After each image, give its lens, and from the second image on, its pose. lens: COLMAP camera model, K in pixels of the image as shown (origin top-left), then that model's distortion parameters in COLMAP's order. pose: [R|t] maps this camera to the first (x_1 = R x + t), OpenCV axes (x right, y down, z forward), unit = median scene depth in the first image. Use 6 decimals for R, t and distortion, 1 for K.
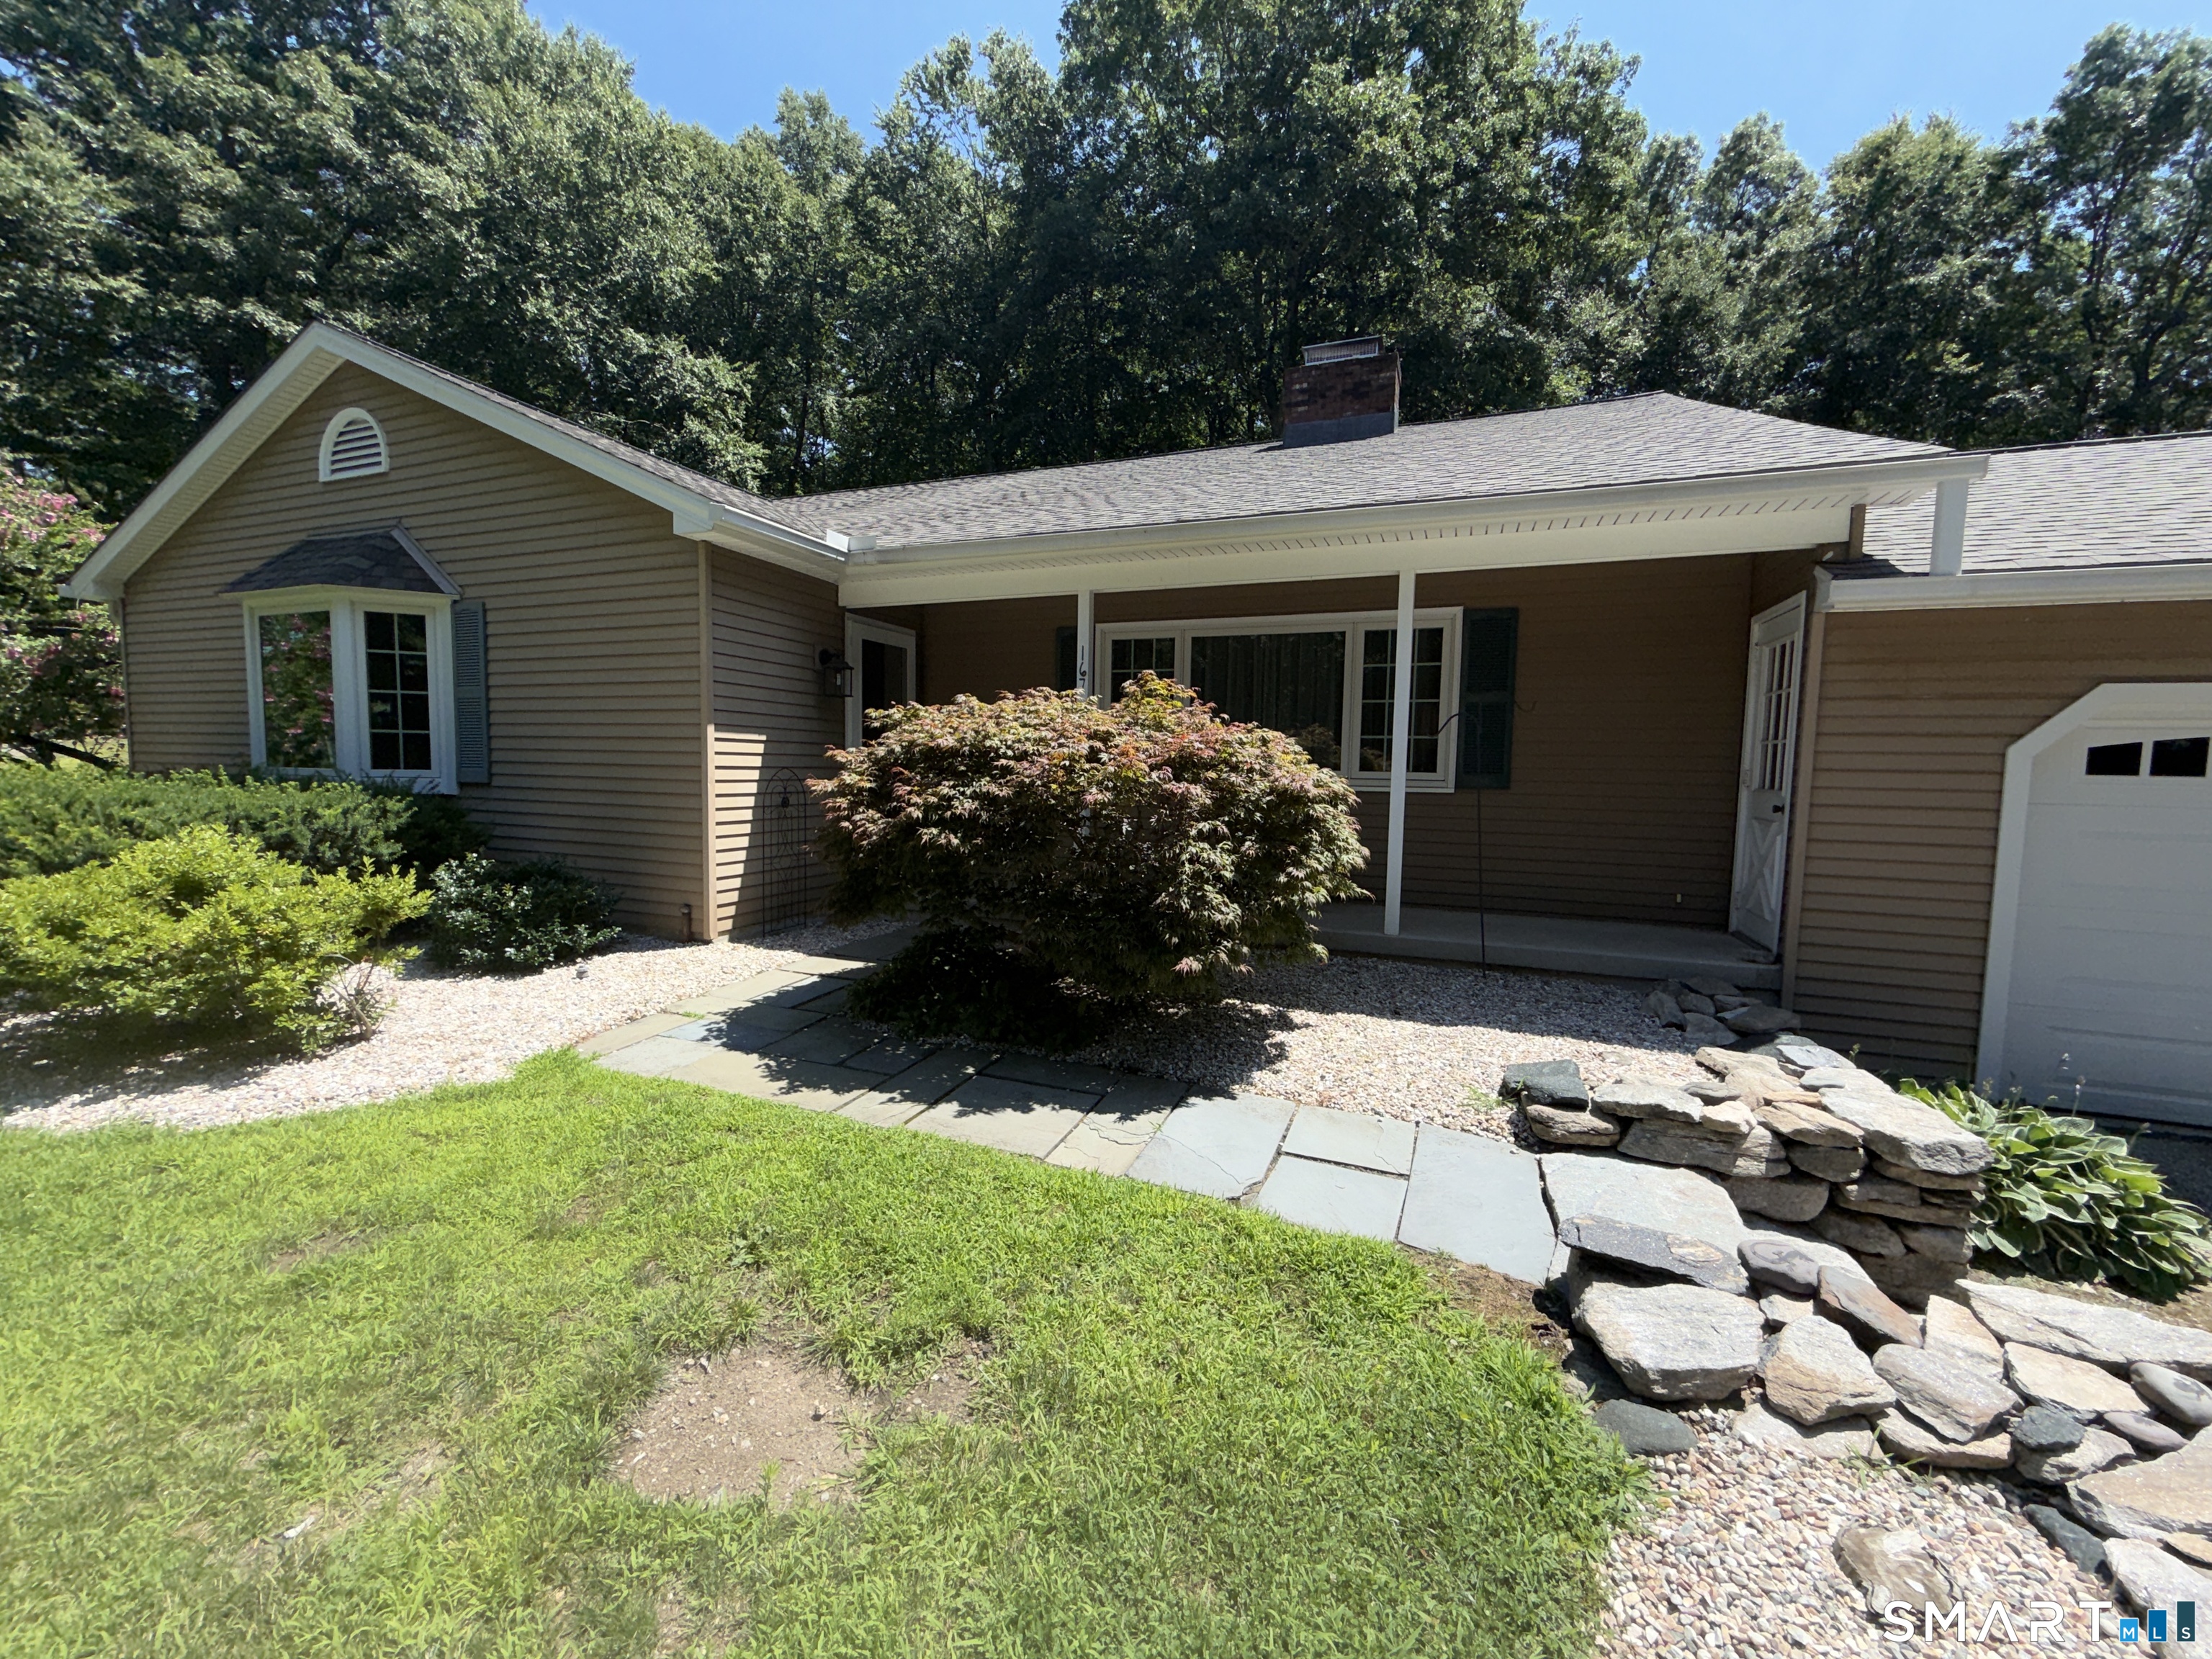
lens RADIAL K [[889.2, 0, 1098.3], [0, 889.2, 830.9], [0, 0, 1]] dist [-0.000736, -0.000089]
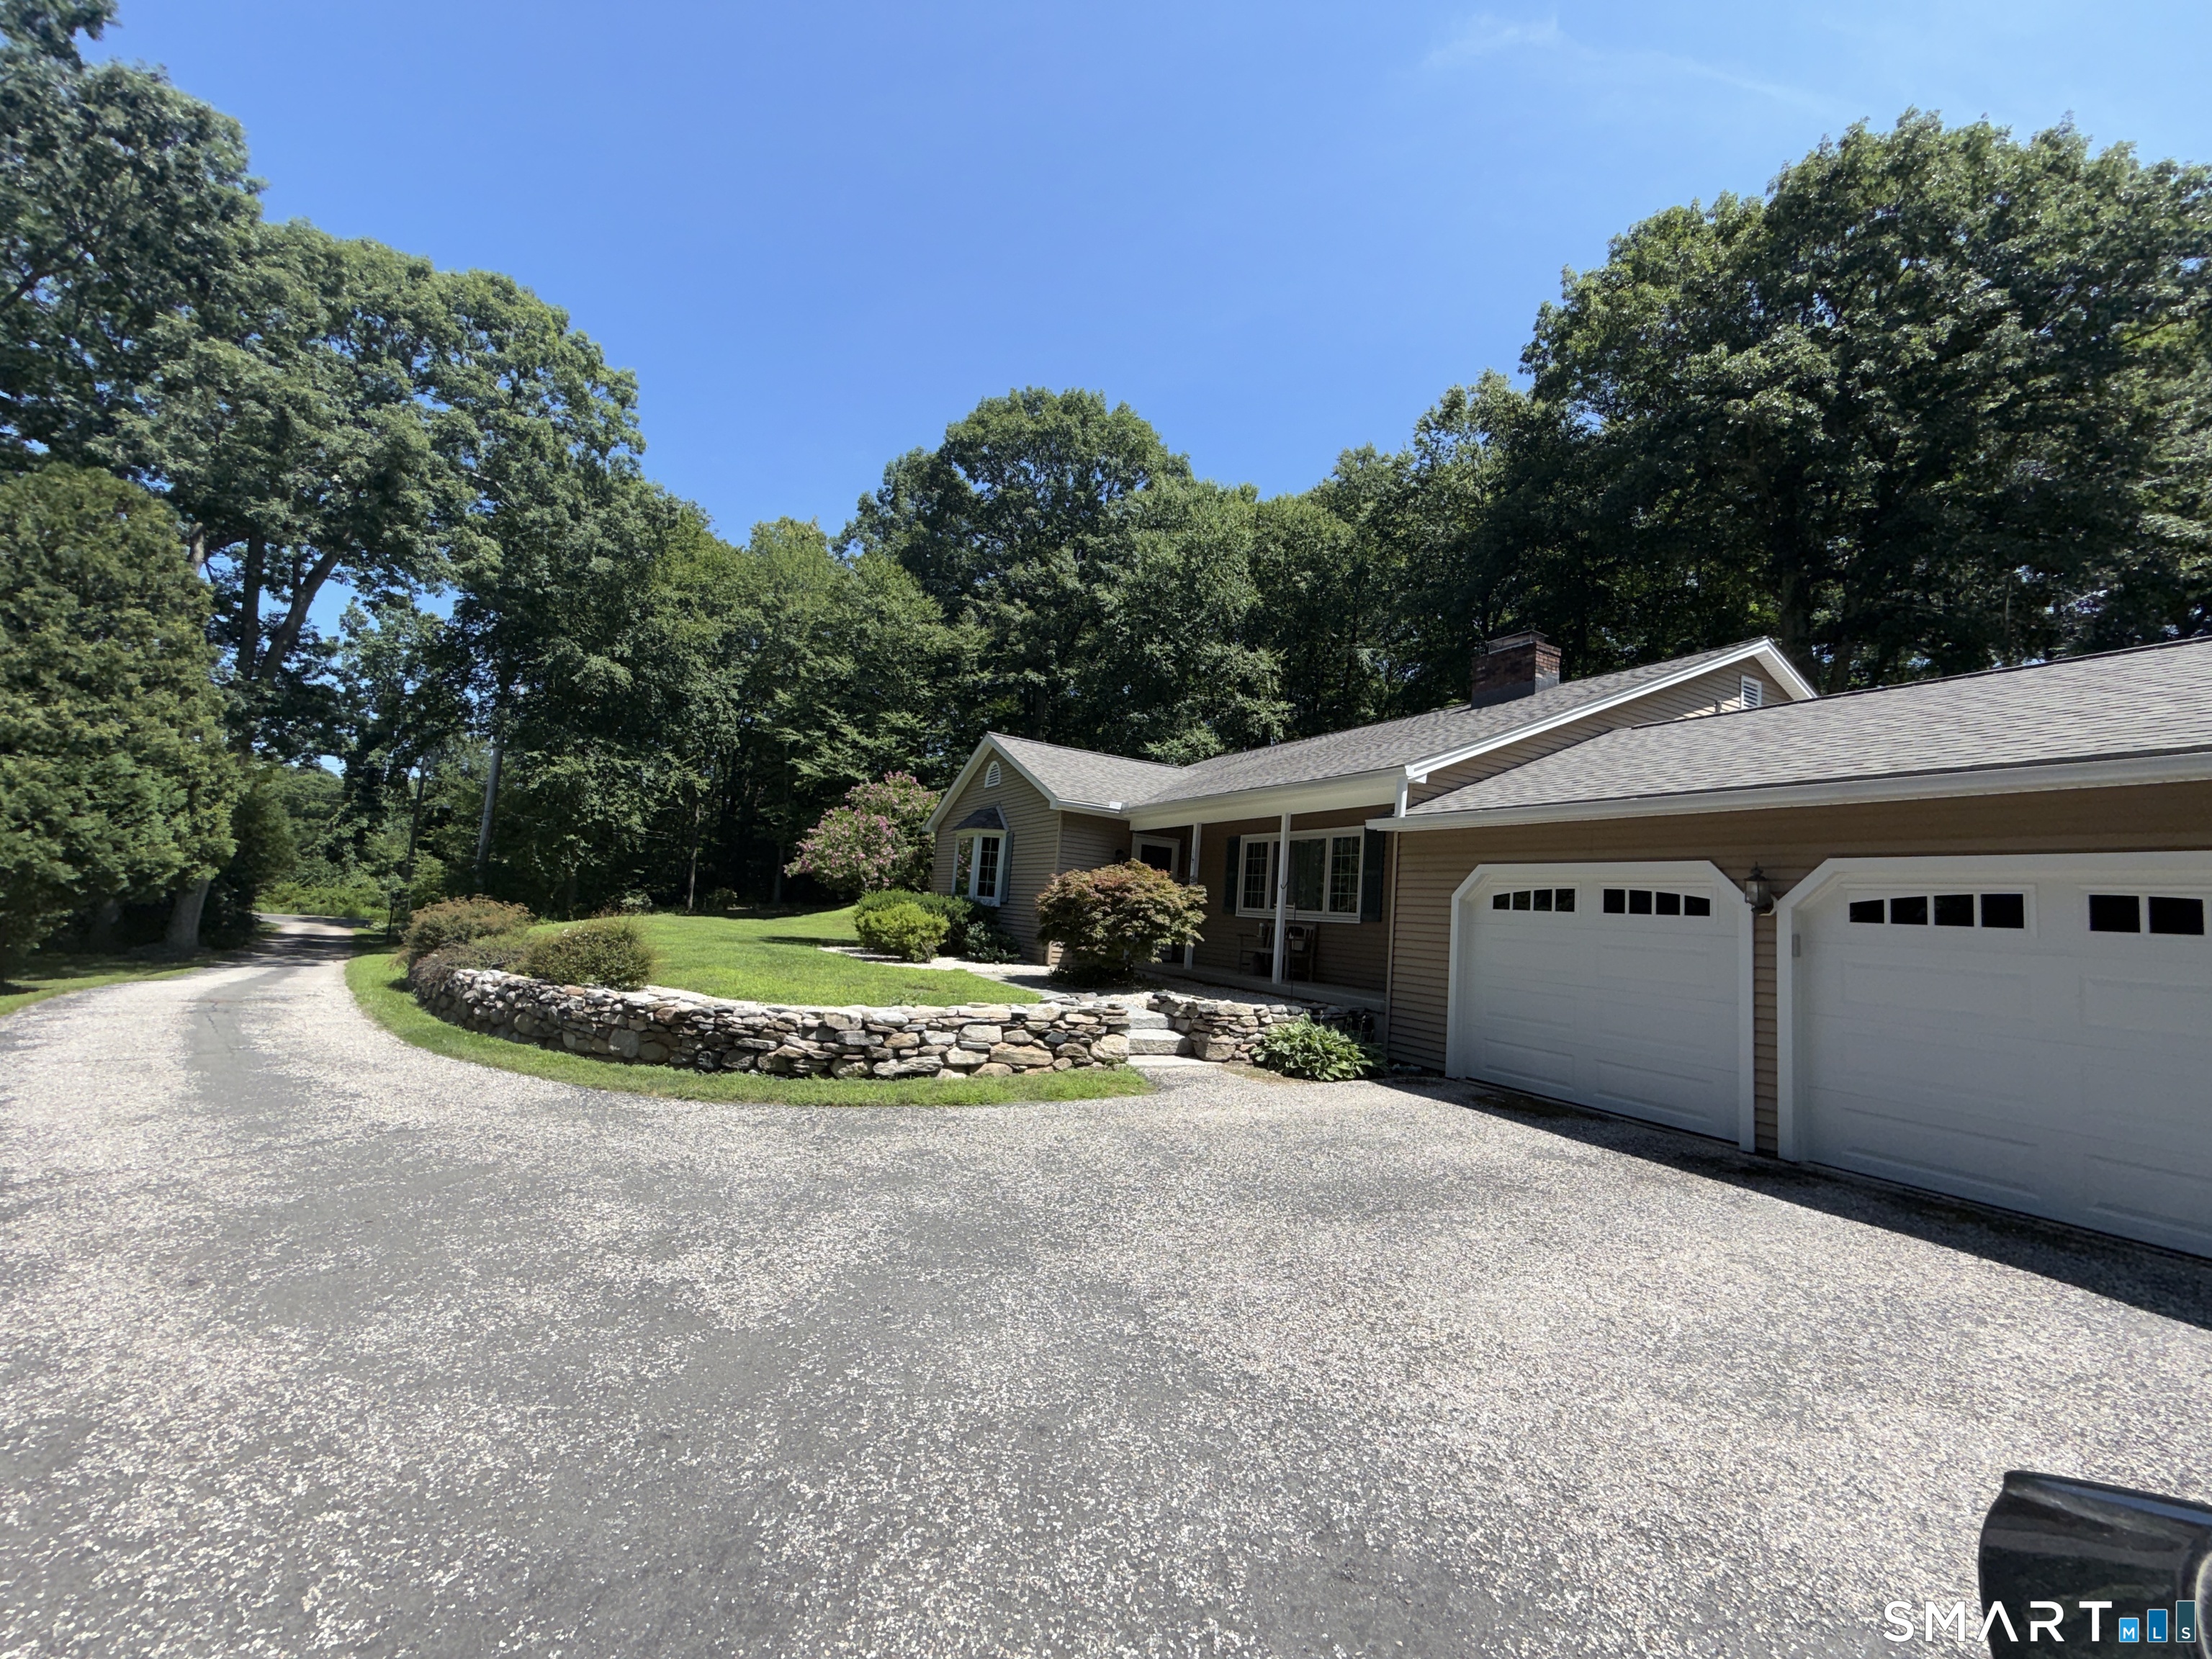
lens RADIAL K [[889.2, 0, 1098.3], [0, 889.2, 830.9], [0, 0, 1]] dist [-0.000736, -0.000089]
pose [[0.755090, -0.021607, -0.655266, 0.397725], [-0.114889, 0.979631, -0.164694, 0.045051], [0.645477, 0.199641, 0.737227, -0.250430]]
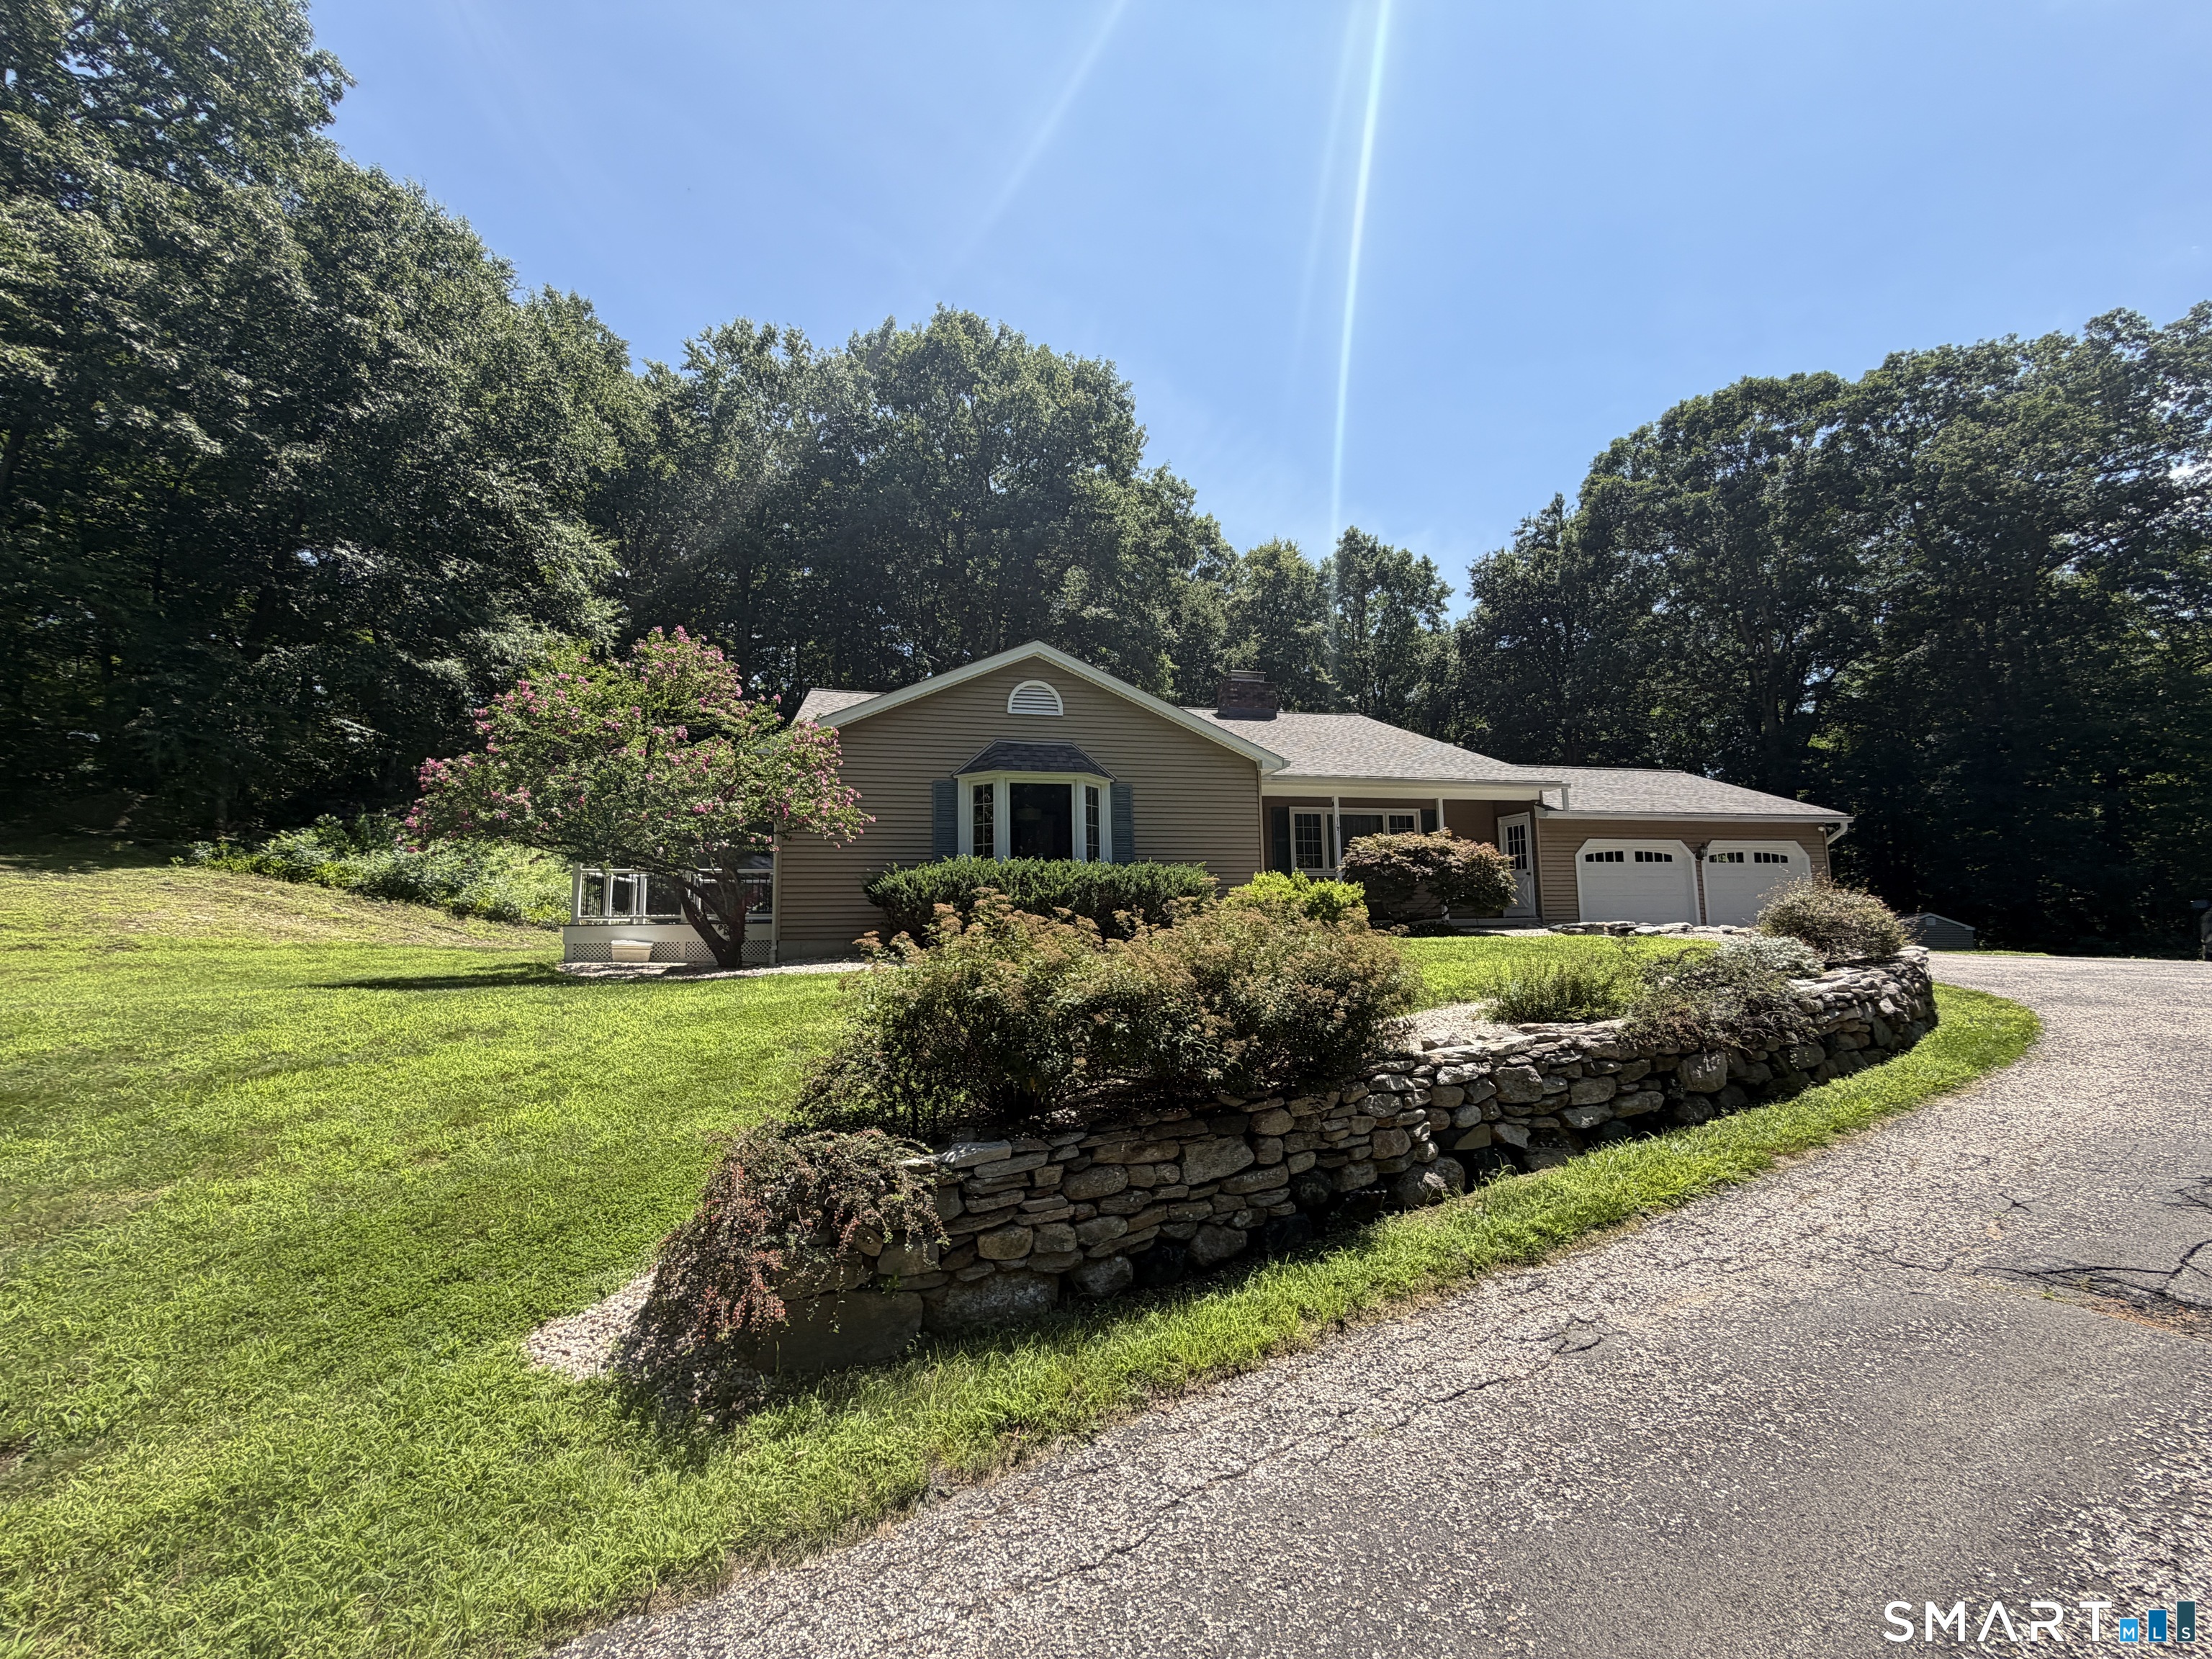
lens RADIAL K [[886.0, 0, 1102.6], [0, 886.0, 829.4], [0, 0, 1]] dist [0.000028, 0.000199]
pose [[0.809166, 0.032101, 0.586702, -0.660984], [0.074903, 0.984725, -0.157183, 0.057335], [-0.582786, 0.171133, 0.794402, -0.204947]]
